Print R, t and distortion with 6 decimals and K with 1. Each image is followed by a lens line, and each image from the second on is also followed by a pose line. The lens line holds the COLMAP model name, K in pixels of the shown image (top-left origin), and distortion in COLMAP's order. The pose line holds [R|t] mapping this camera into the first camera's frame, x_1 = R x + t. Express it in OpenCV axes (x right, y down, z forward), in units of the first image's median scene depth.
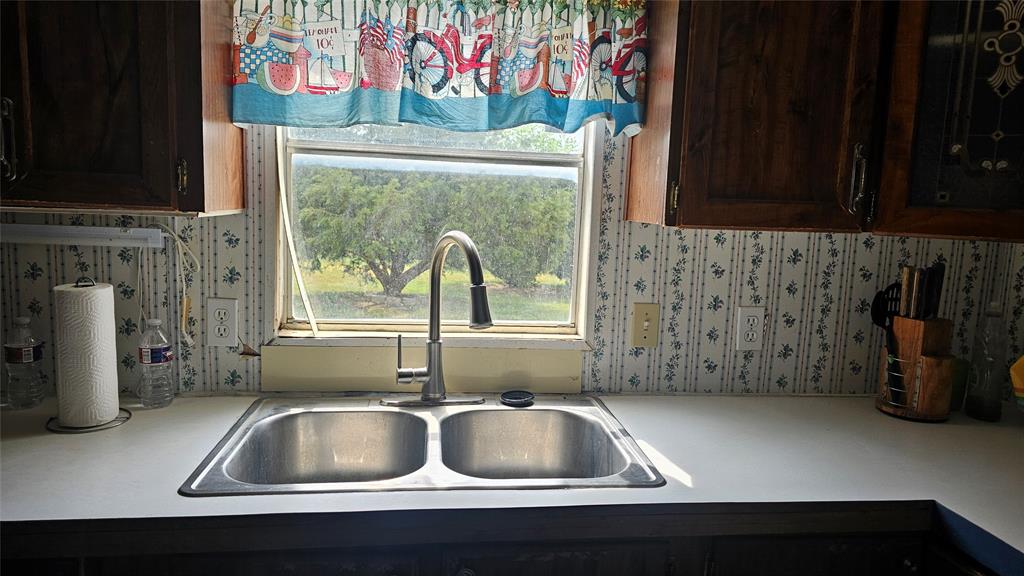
lens RADIAL K [[681.6, 0, 508.6], [0, 681.6, 283.1], [0, 0, 1]] dist [0.009136, -0.000125]
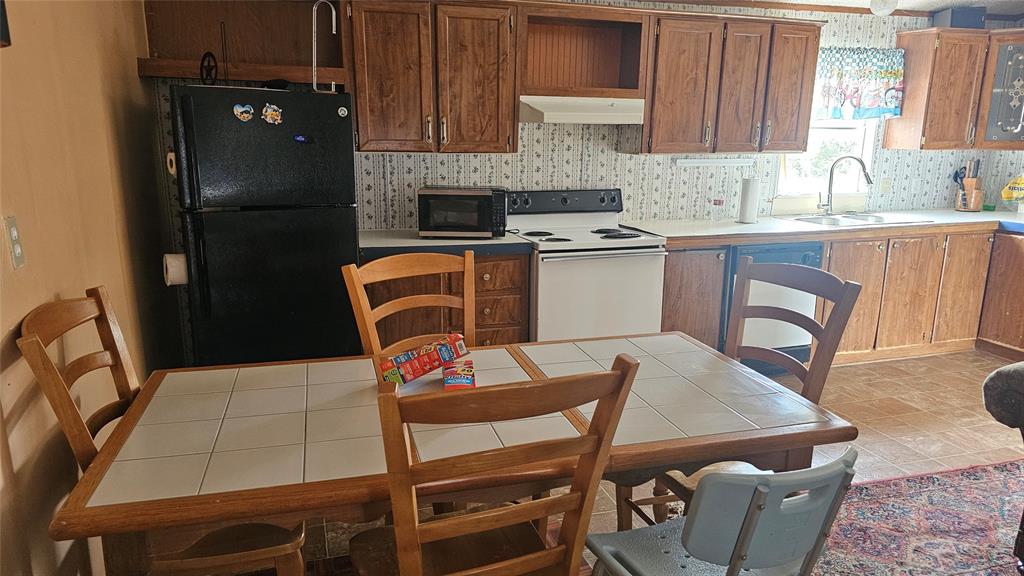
lens RADIAL K [[681.6, 0, 514.6], [0, 681.6, 298.3], [0, 0, 1]] dist [0.009136, -0.000125]
pose [[0.978540, -0.081979, 0.189049, -2.094323], [0.059066, 0.990547, 0.123803, 0.089667], [-0.197412, -0.109979, 0.974132, -1.683338]]
